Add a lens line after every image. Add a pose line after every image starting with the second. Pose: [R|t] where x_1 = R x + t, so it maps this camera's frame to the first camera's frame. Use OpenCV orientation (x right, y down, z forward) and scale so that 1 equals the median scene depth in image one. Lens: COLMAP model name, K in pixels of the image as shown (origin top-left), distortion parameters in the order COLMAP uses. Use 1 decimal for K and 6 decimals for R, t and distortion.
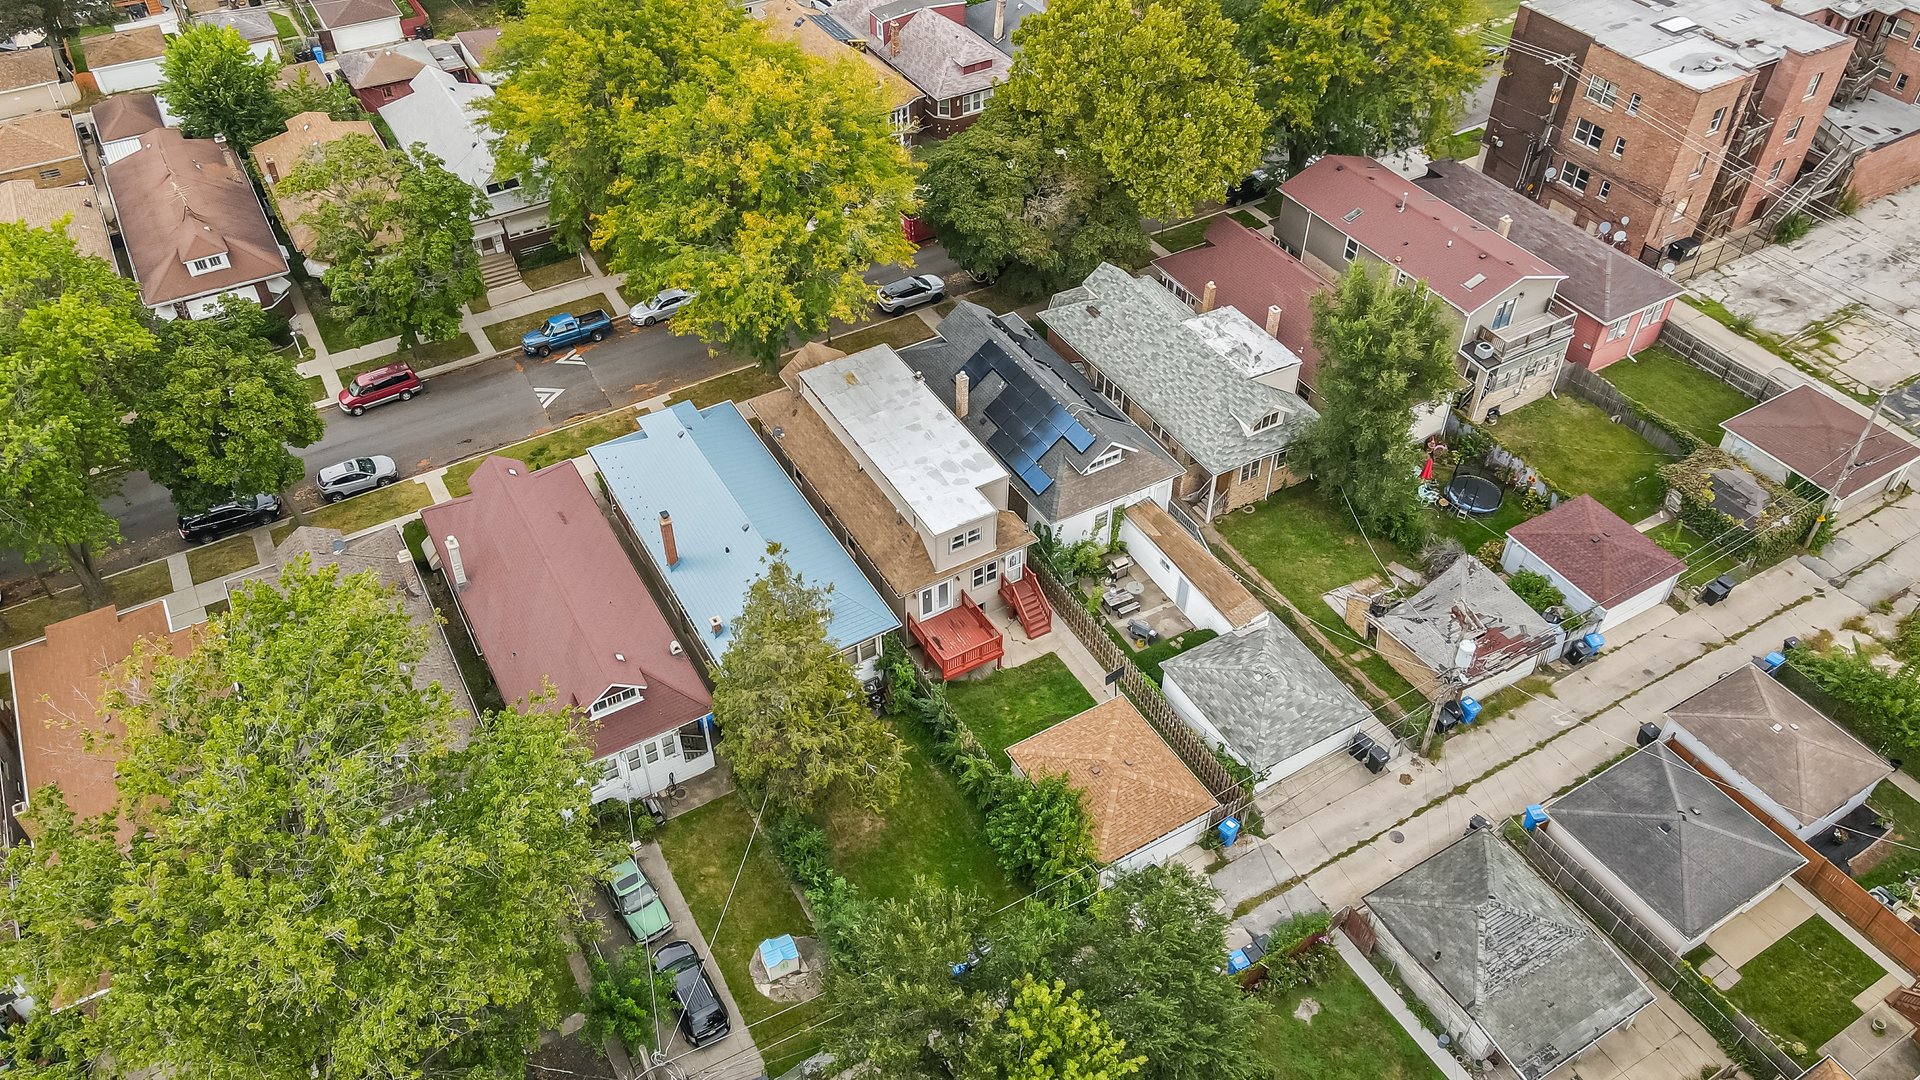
lens RADIAL K [[1395.3, 0, 960.0], [0, 1395.3, 540.0], [0, 0, 1]] dist [0.040269, 0.001242]
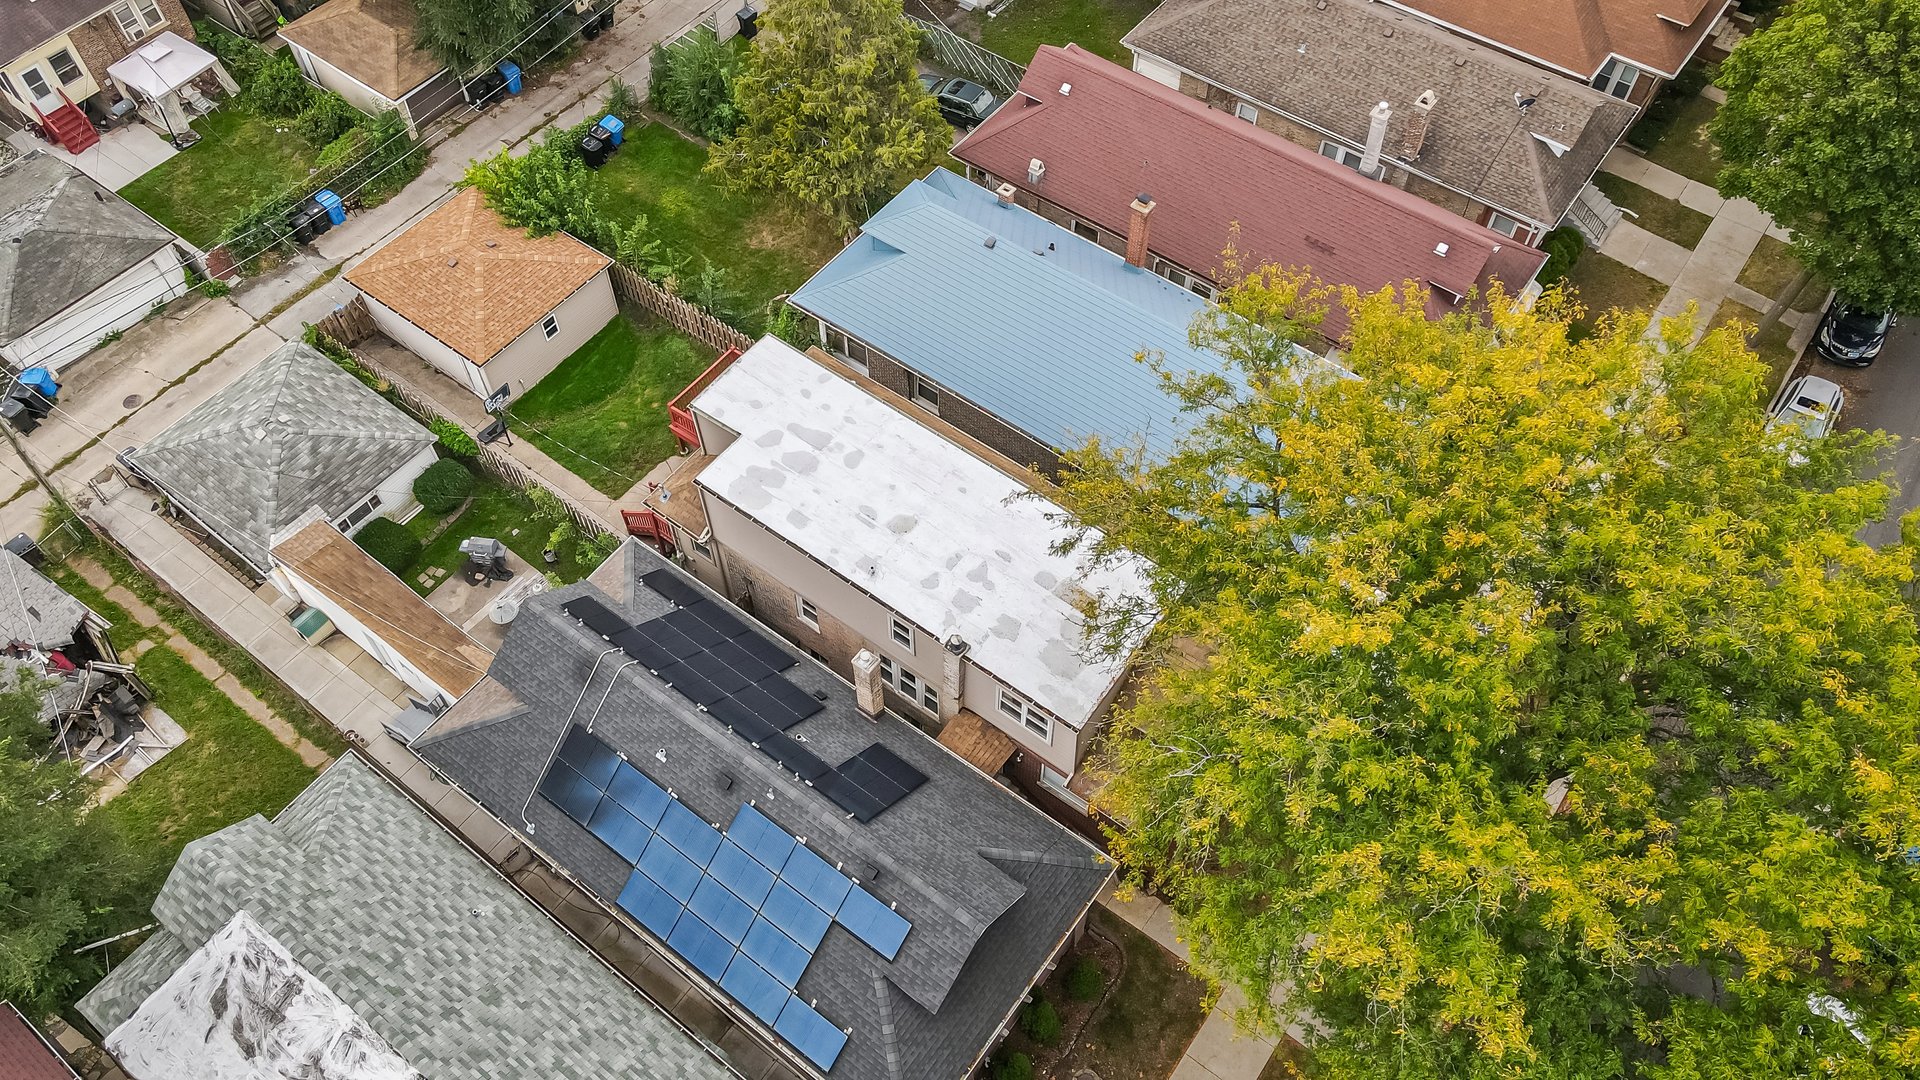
lens RADIAL K [[1395.3, 0, 960.0], [0, 1395.3, 540.0], [0, 0, 1]] dist [0.040269, 0.001242]
pose [[-0.923169, 0.314393, -0.221171, 0.077859], [-0.266223, -0.107887, 0.957855, -0.703513], [0.277281, 0.943142, 0.183296, 1.061761]]
